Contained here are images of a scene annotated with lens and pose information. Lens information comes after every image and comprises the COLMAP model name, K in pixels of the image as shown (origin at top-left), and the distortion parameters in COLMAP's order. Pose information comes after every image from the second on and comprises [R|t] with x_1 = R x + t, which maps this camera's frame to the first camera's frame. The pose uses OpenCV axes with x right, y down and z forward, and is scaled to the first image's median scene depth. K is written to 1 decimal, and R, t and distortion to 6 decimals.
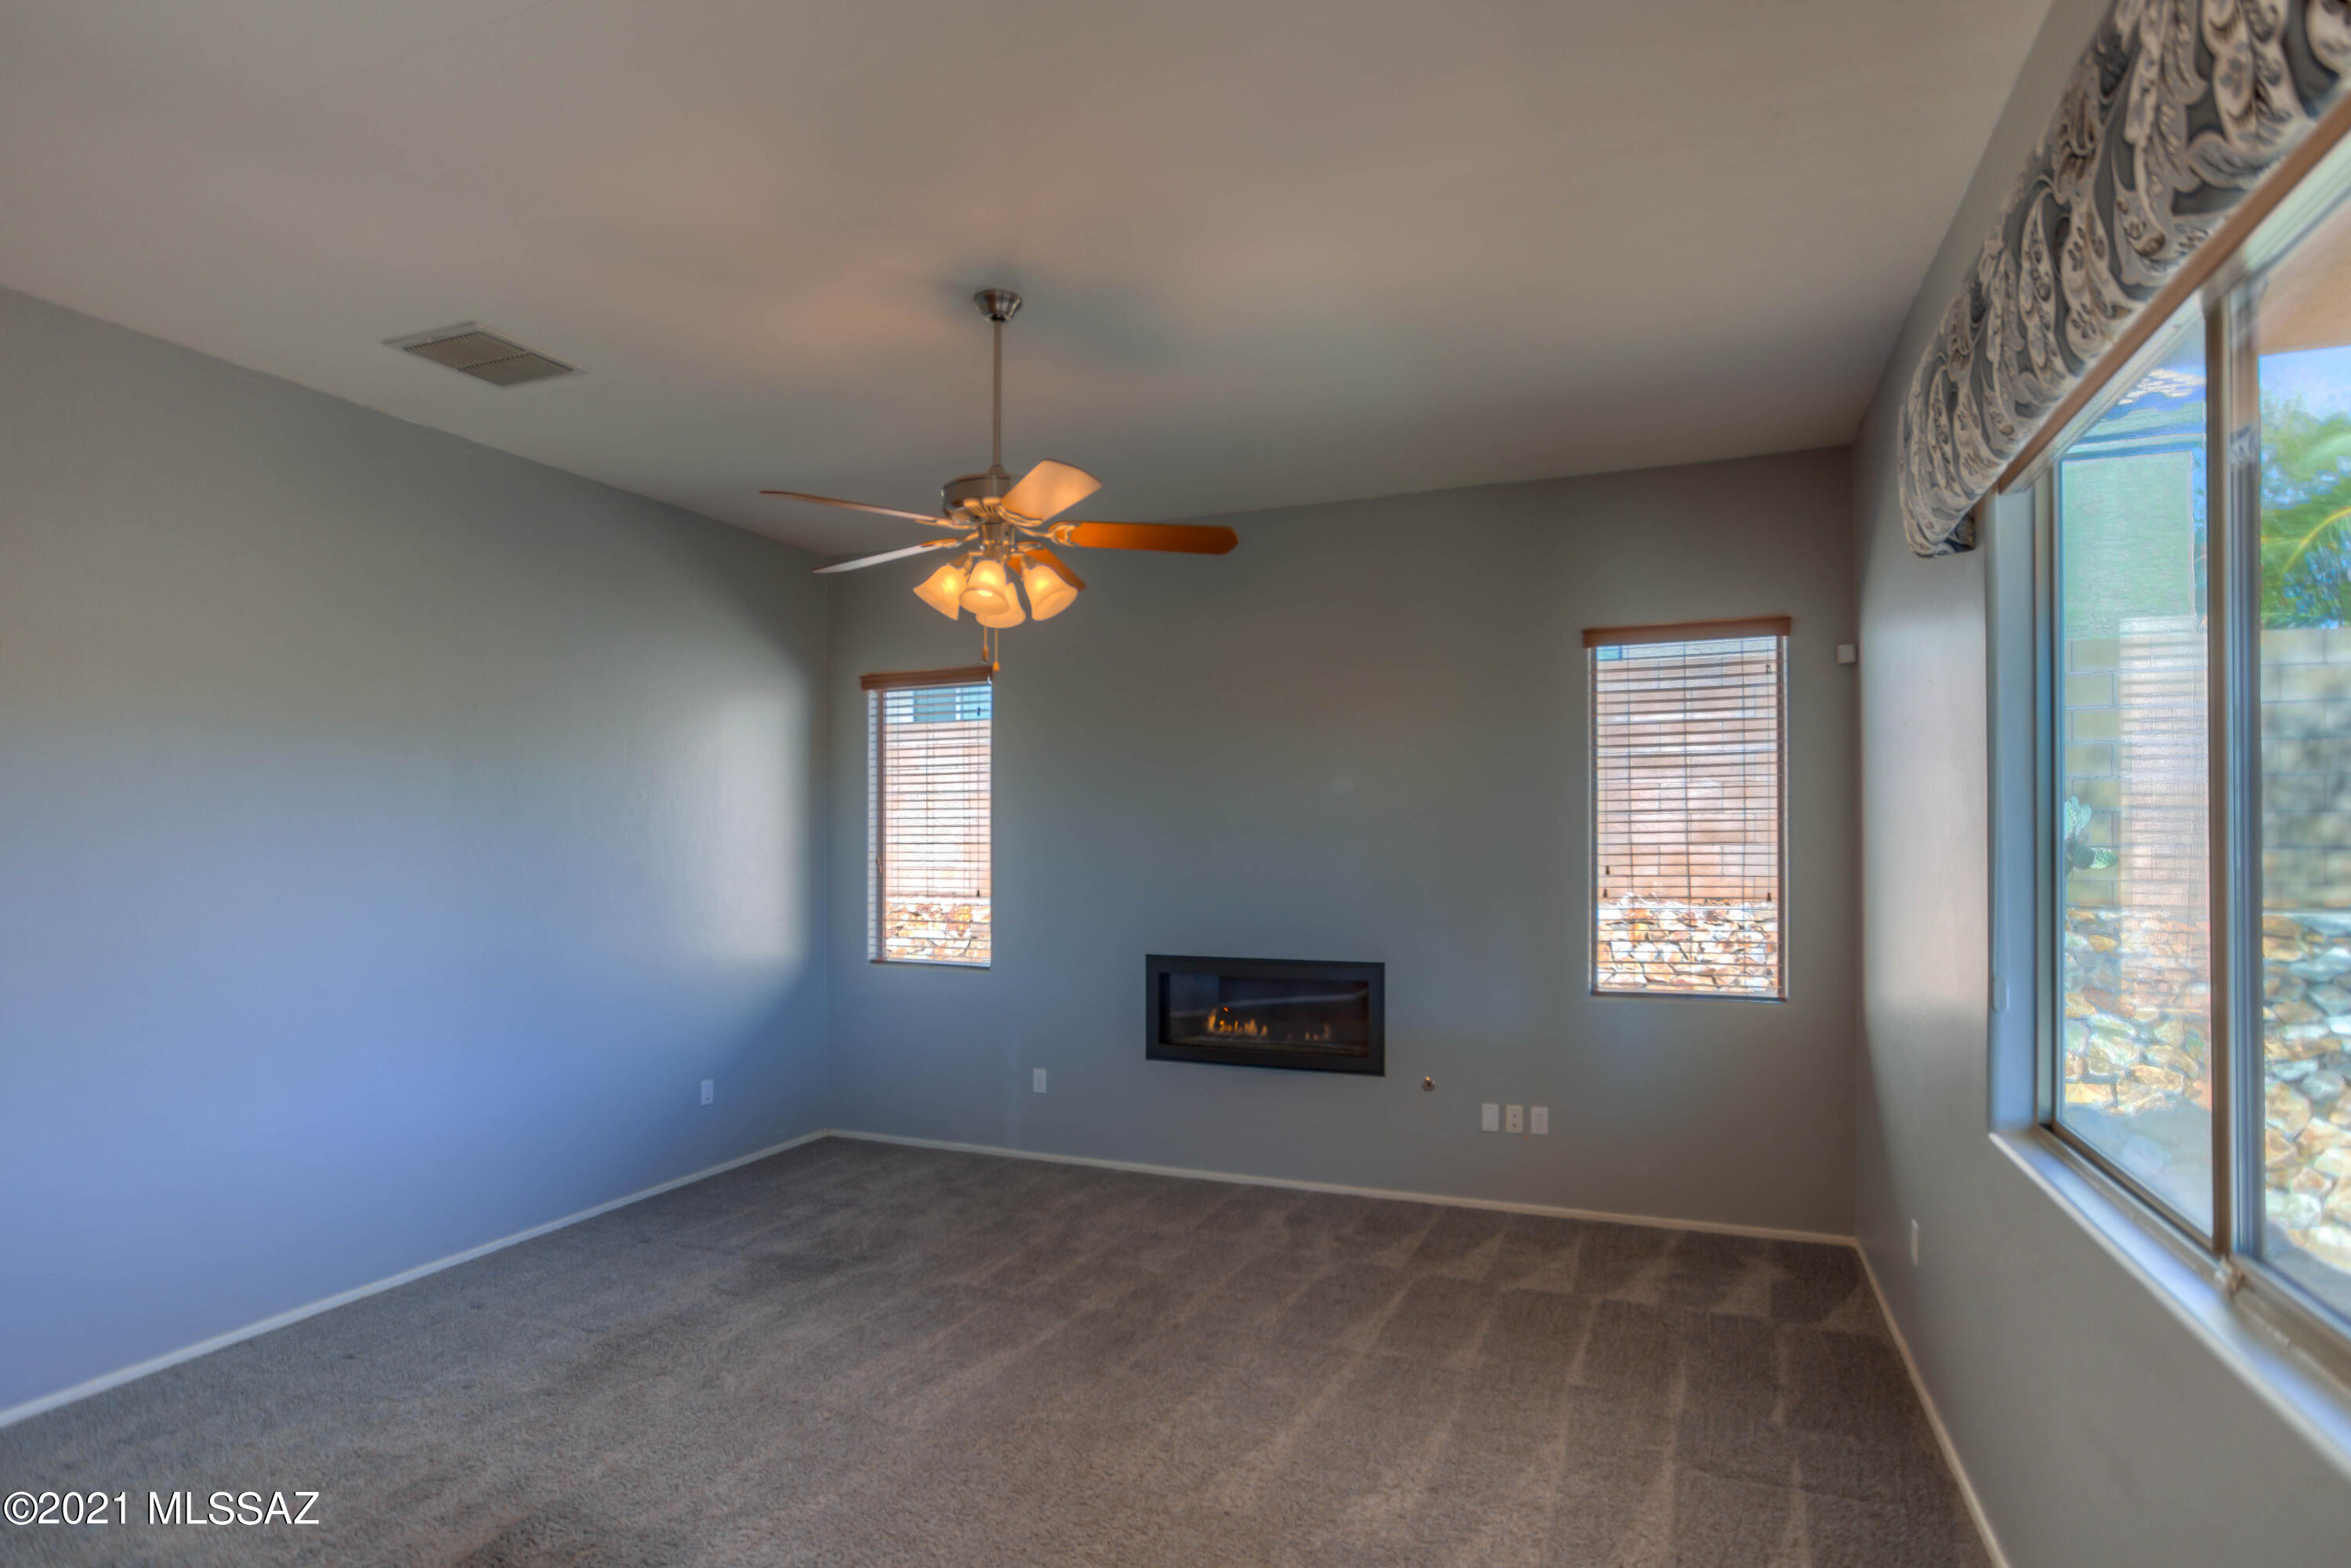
lens RADIAL K [[1207.6, 0, 1199.3], [0, 1207.6, 836.3], [0, 0, 1]] dist [-0.051297, 0.021954]
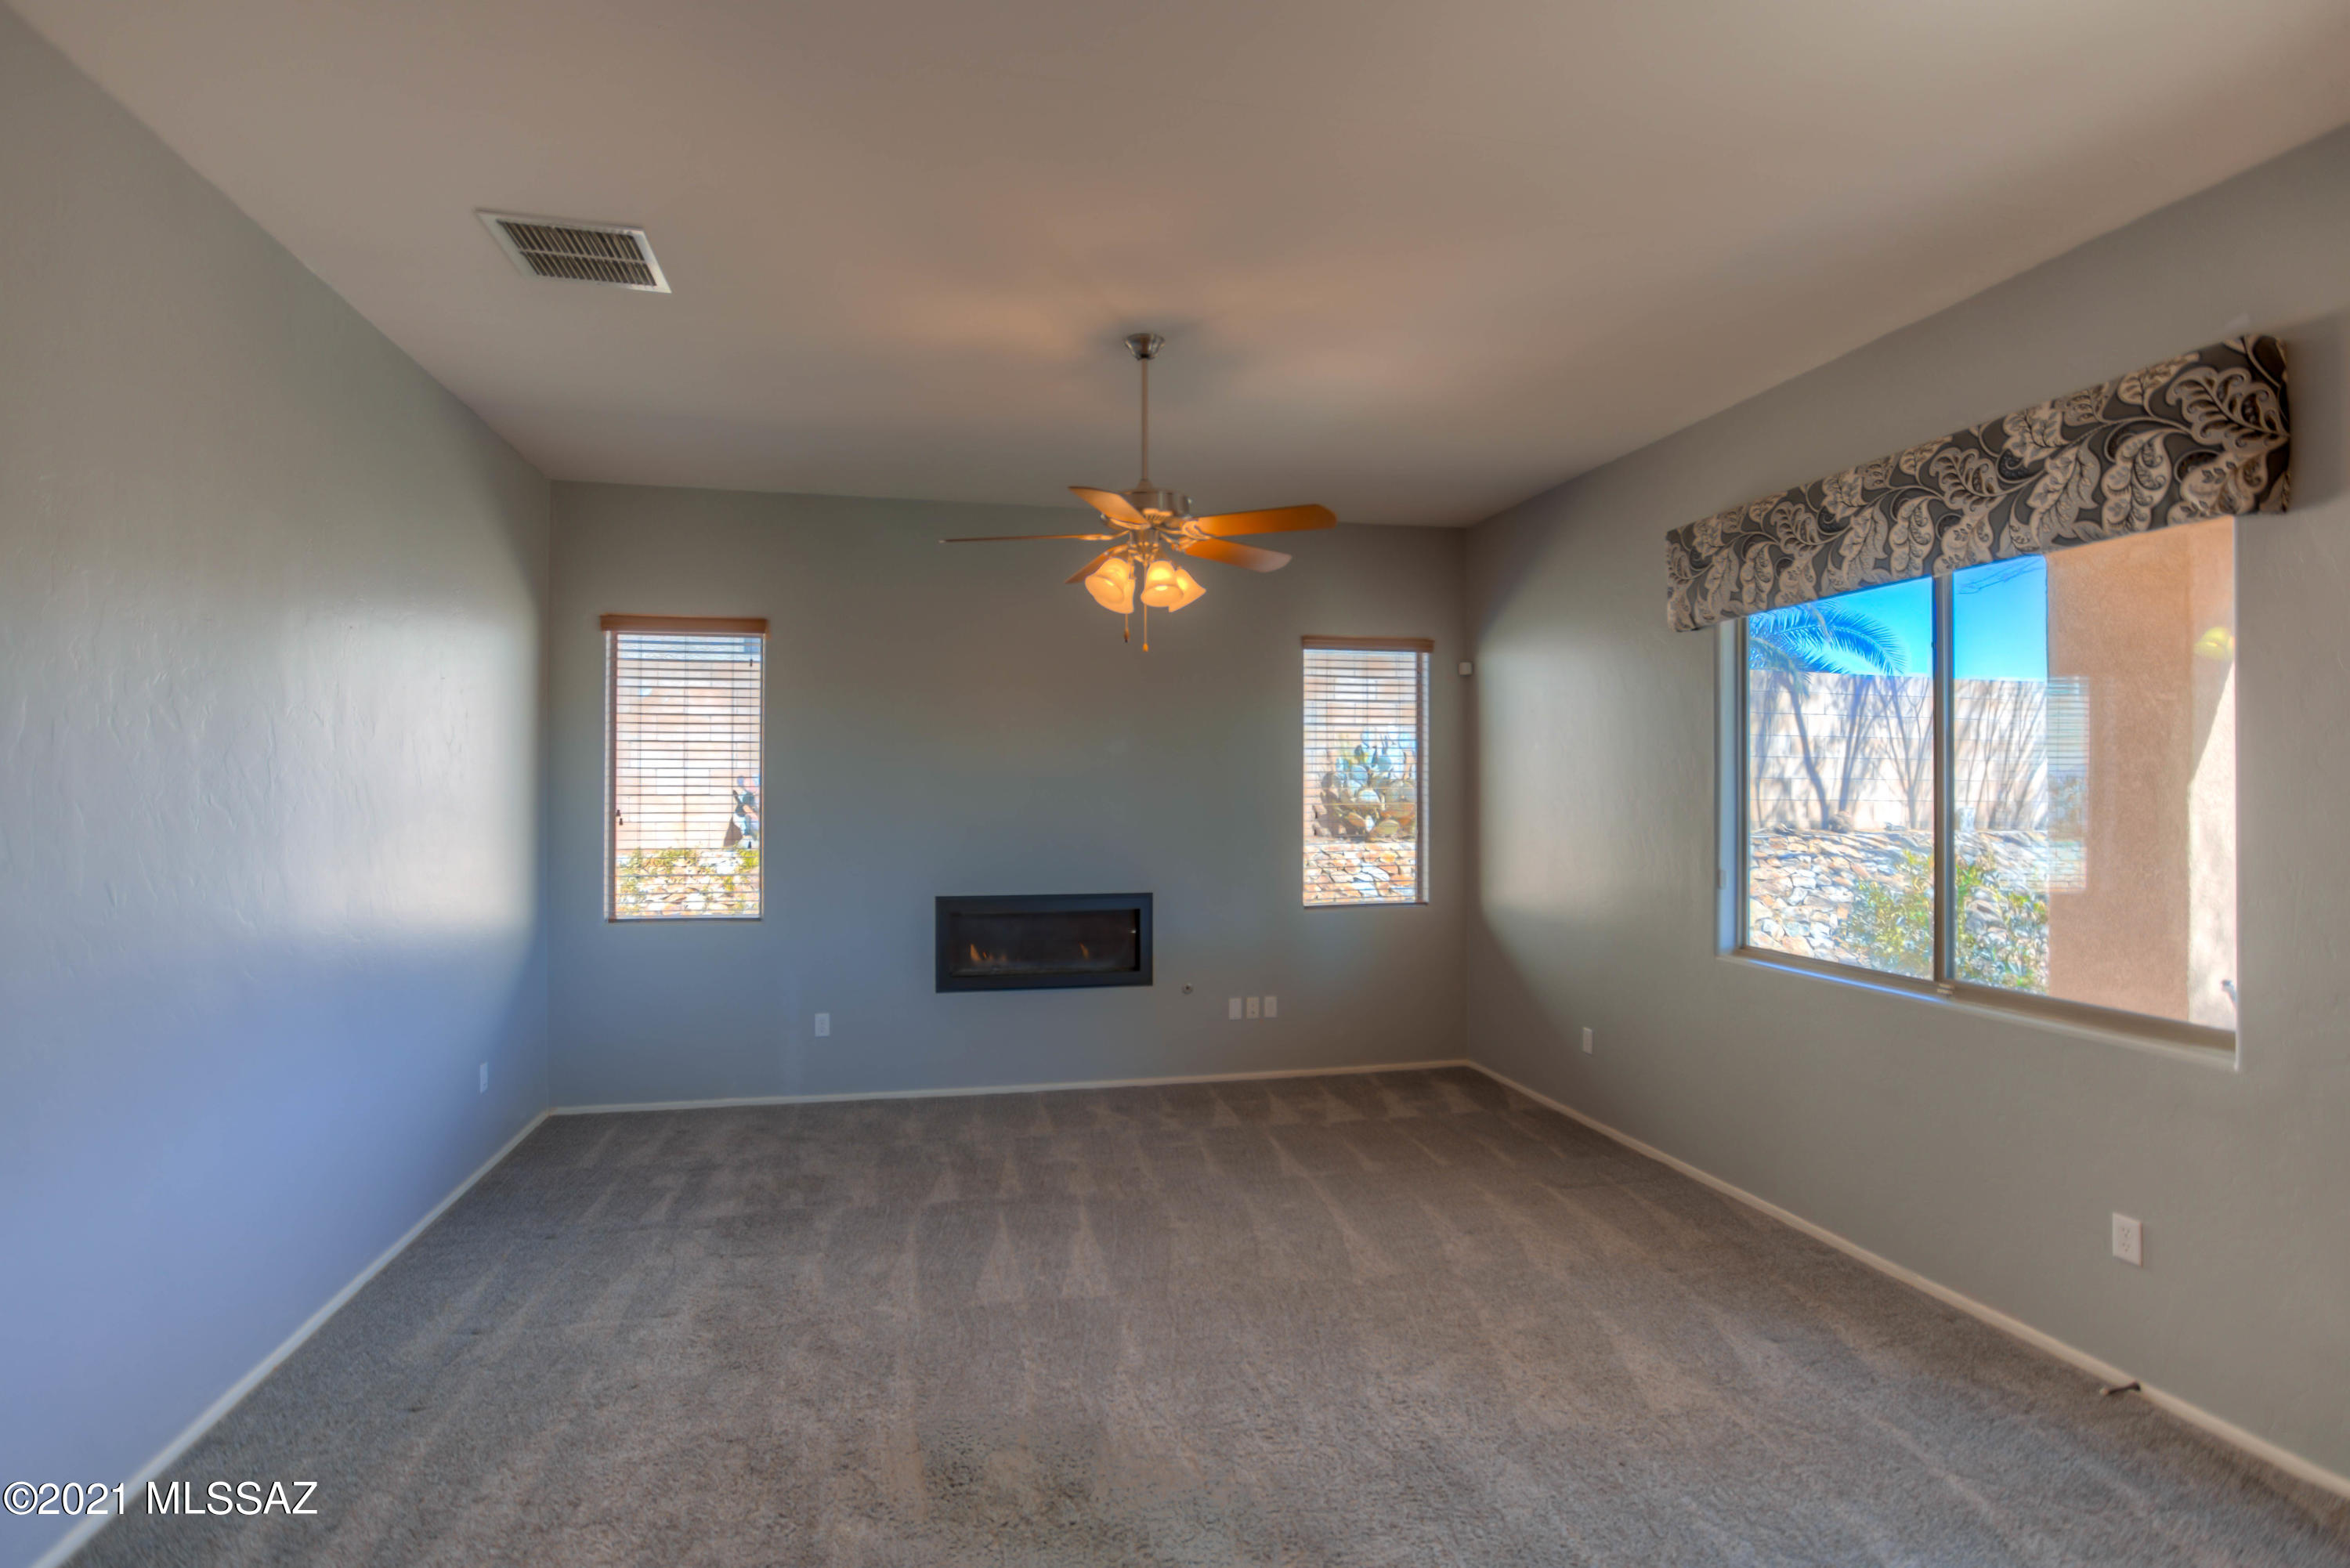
lens RADIAL K [[1158.8, 0, 1160.3], [0, 1158.8, 778.9], [0, 0, 1]] dist [-0.056064, 0.036293]
pose [[0.820510, 0.009365, 0.571555, -0.567404], [-0.004291, 0.999939, -0.010224, 0.001218], [-0.571616, 0.005937, 0.820500, 0.030057]]
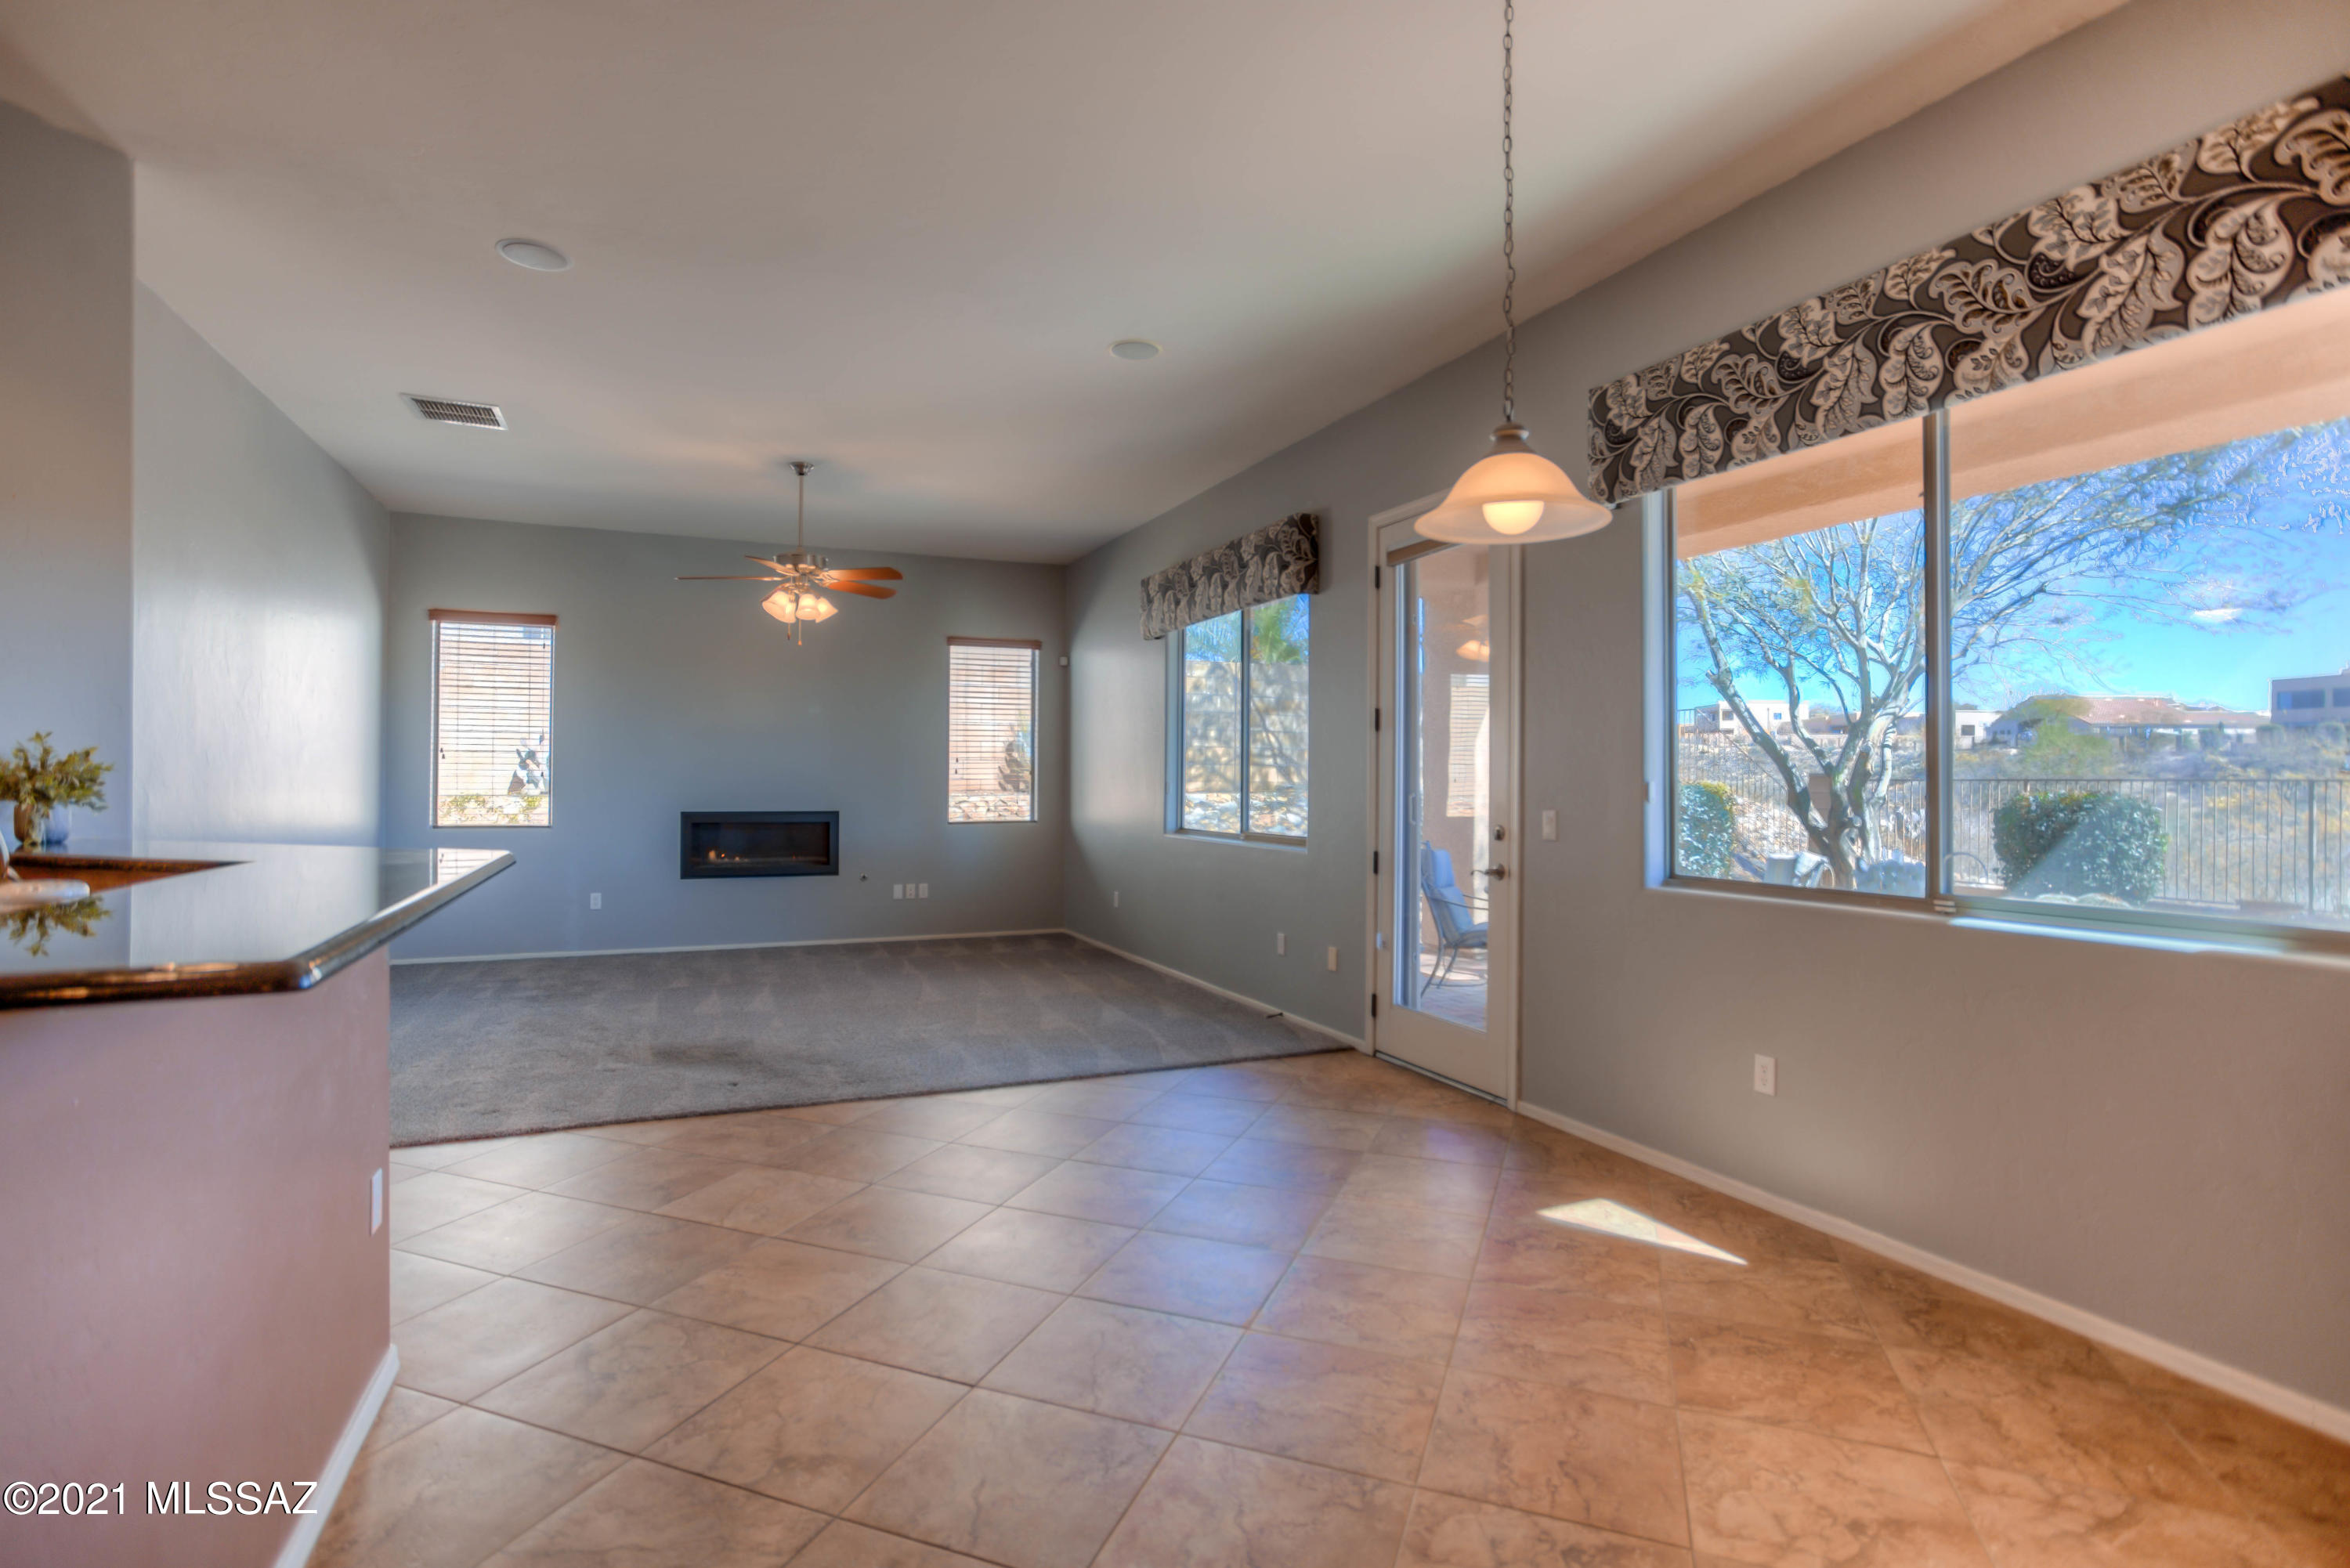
lens RADIAL K [[1145.0, 0, 1176.0], [0, 1145.0, 773.4], [0, 0, 1]] dist [-0.051584, 0.033289]
pose [[0.693827, 0.012441, 0.720034, -0.786502], [-0.006936, 0.999920, -0.010593, 0.070022], [-0.720108, 0.002355, 0.693858, -0.580105]]
